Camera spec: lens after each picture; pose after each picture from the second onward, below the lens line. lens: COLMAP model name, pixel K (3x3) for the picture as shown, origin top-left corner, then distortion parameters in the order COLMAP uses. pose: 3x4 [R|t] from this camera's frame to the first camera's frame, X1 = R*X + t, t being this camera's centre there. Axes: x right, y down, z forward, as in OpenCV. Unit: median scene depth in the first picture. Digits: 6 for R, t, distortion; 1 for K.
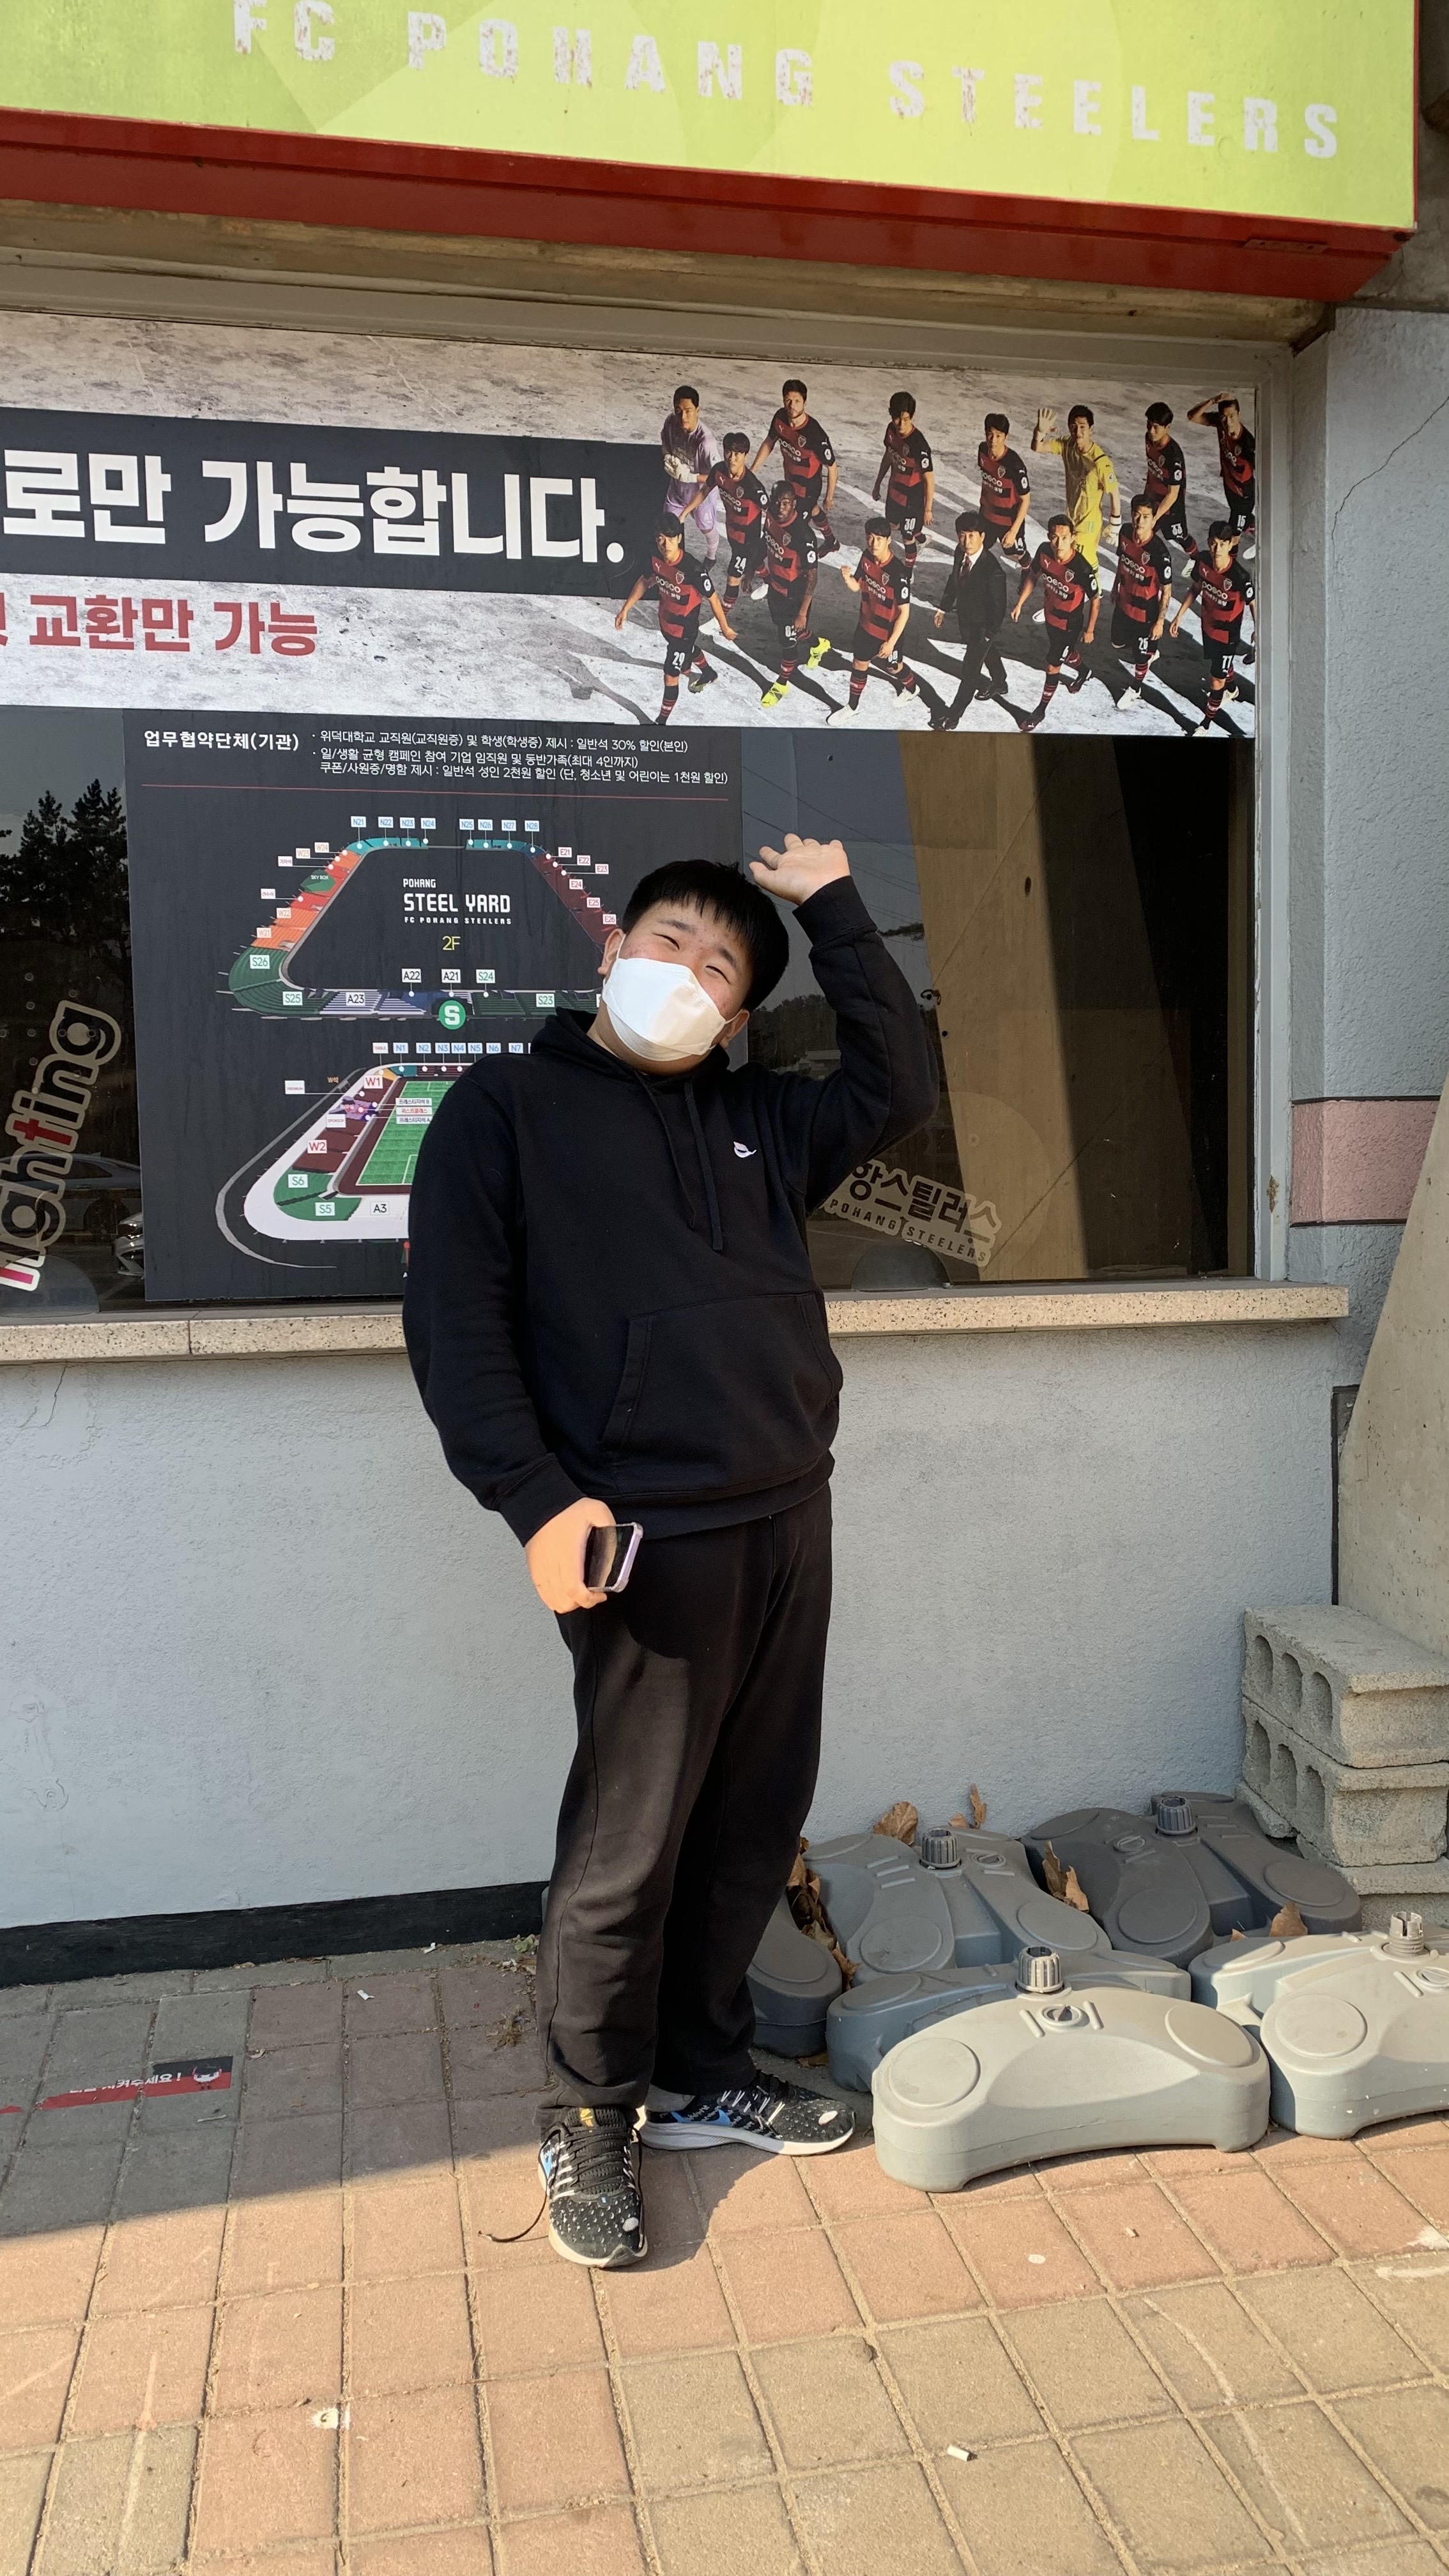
lens RADIAL K [[1915.9, 0, 749.9], [0, 1915.9, 1282.1], [0, 0, 1]] dist [0.011236, -0.008788]
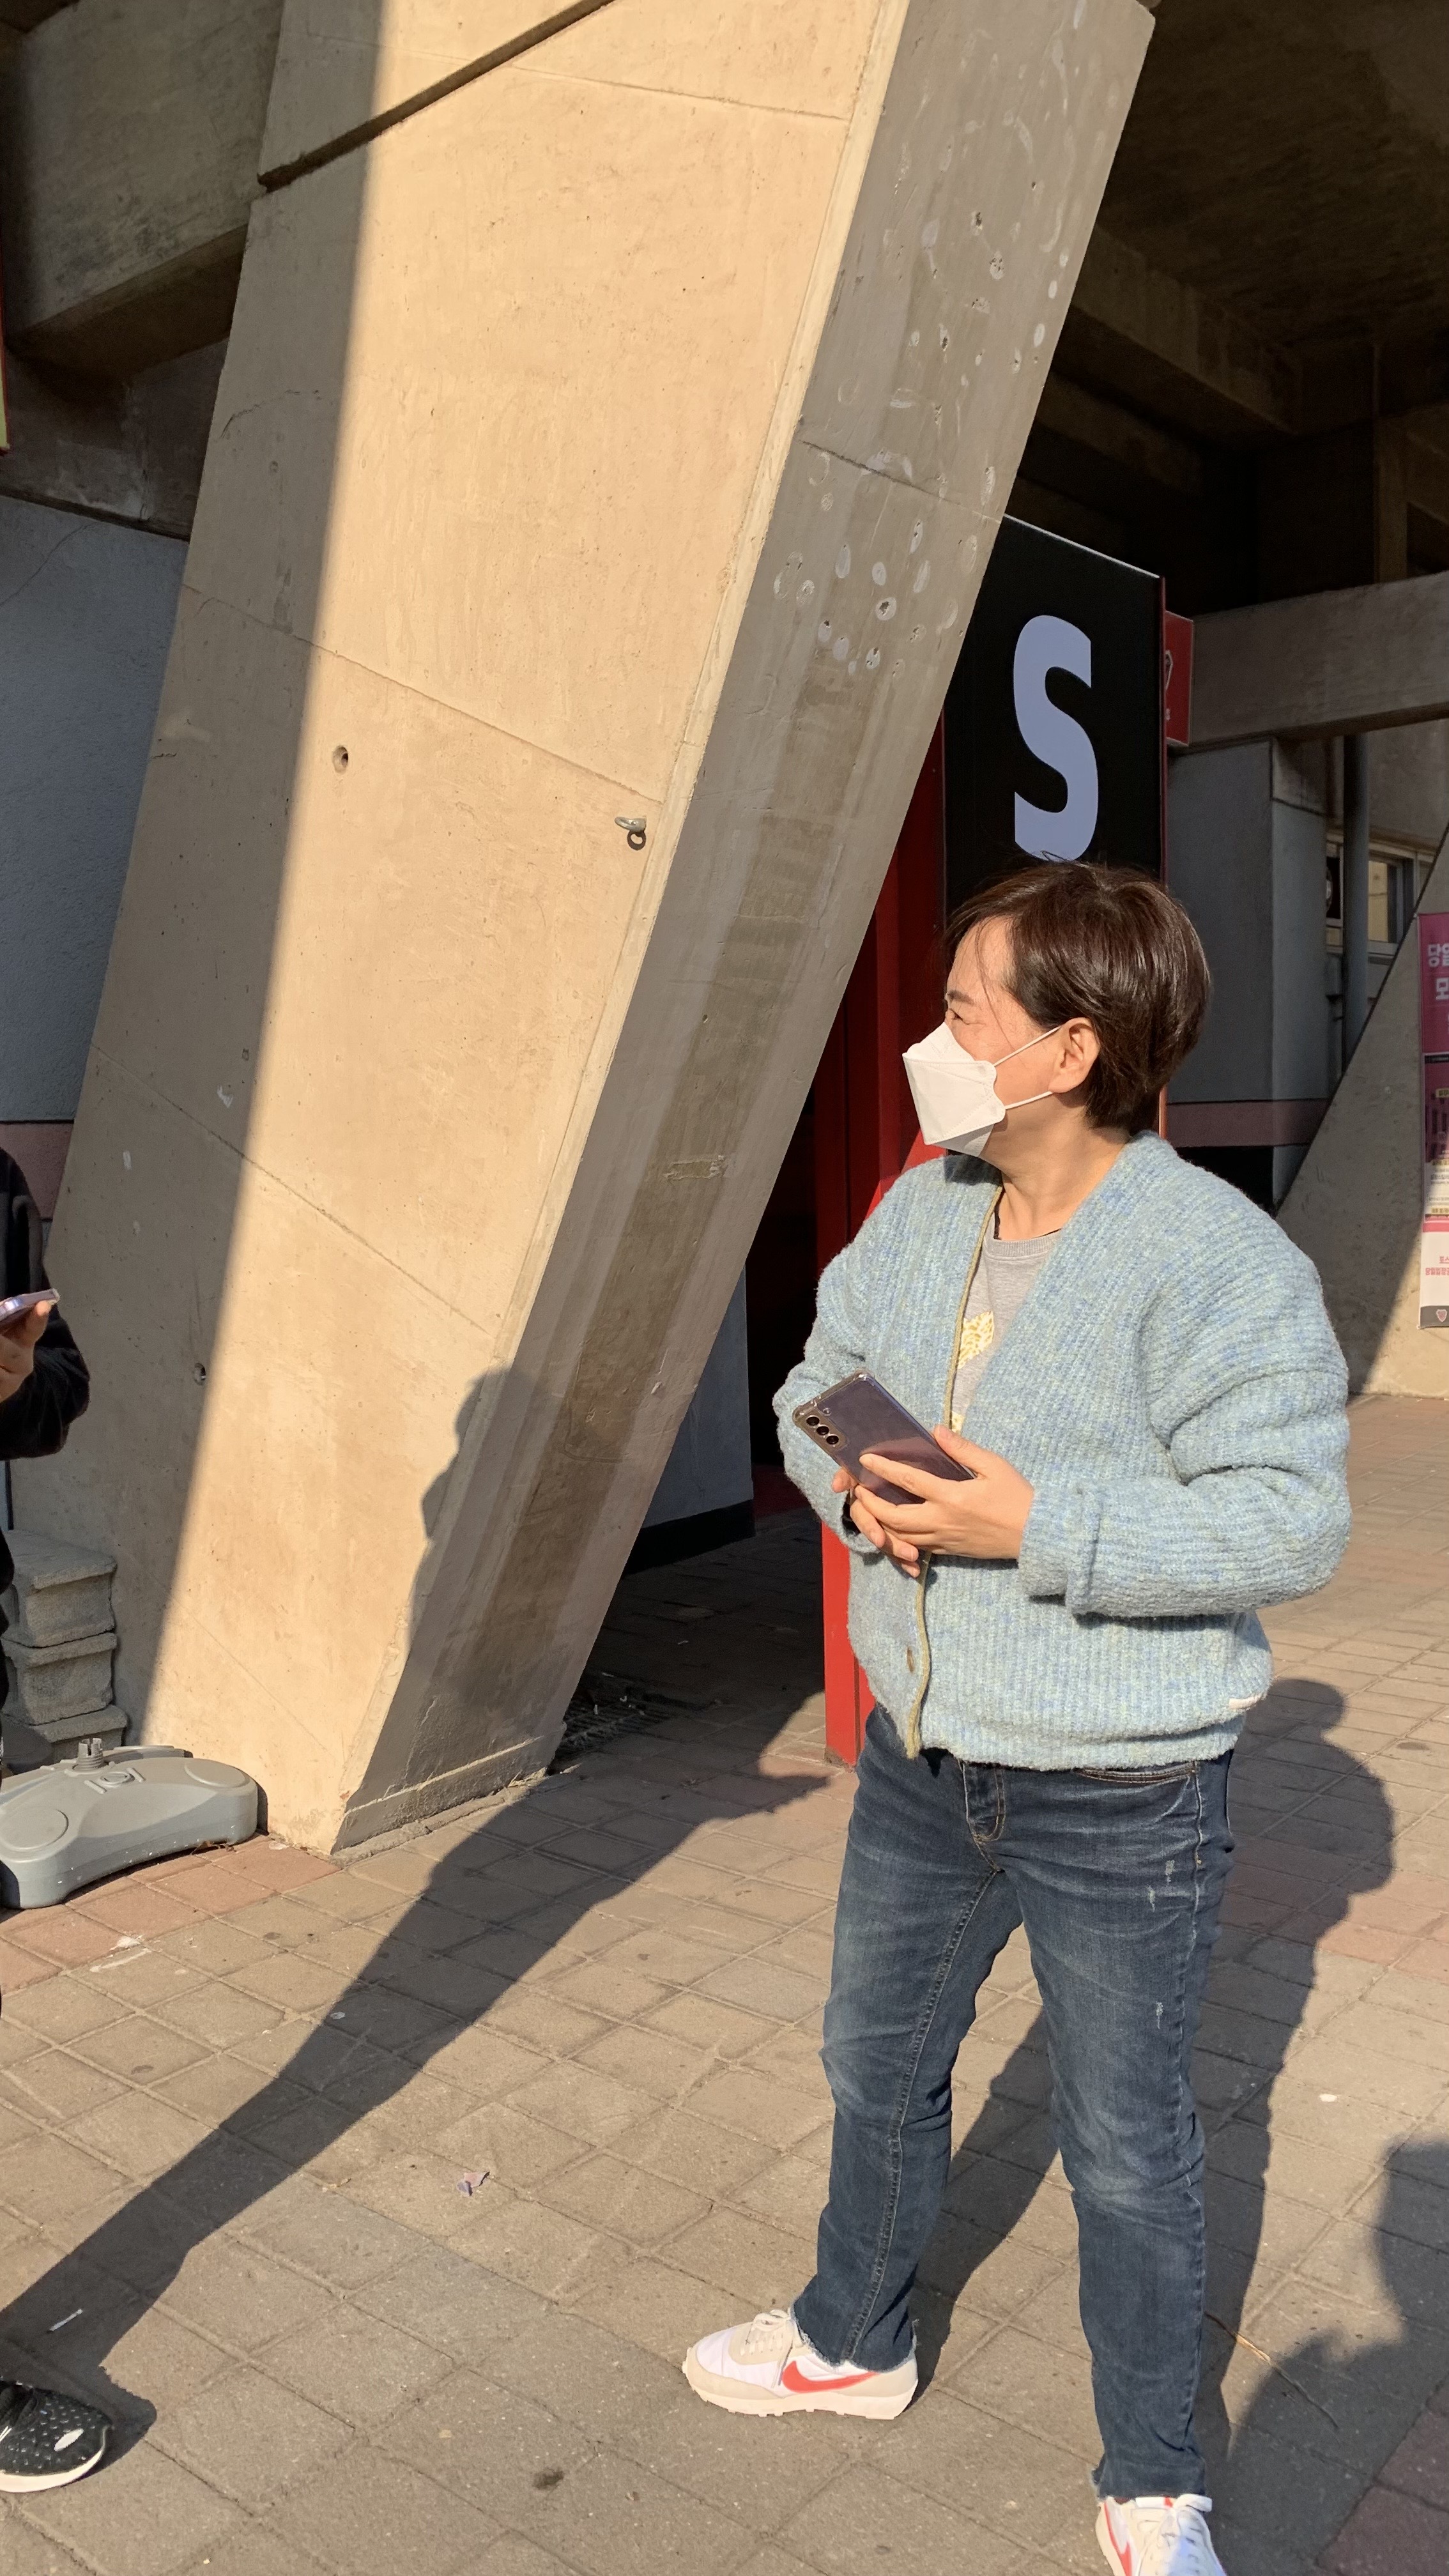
lens RADIAL K [[1915.9, 0, 730.1], [0, 1915.9, 1290.1], [0, 0, 1]] dist [0.011236, -0.008788]
pose [[0.770220, -0.061239, 0.634831, -0.131144], [0.051942, 0.998096, 0.033263, -0.005112], [-0.635660, 0.007354, 0.771934, -0.290352]]
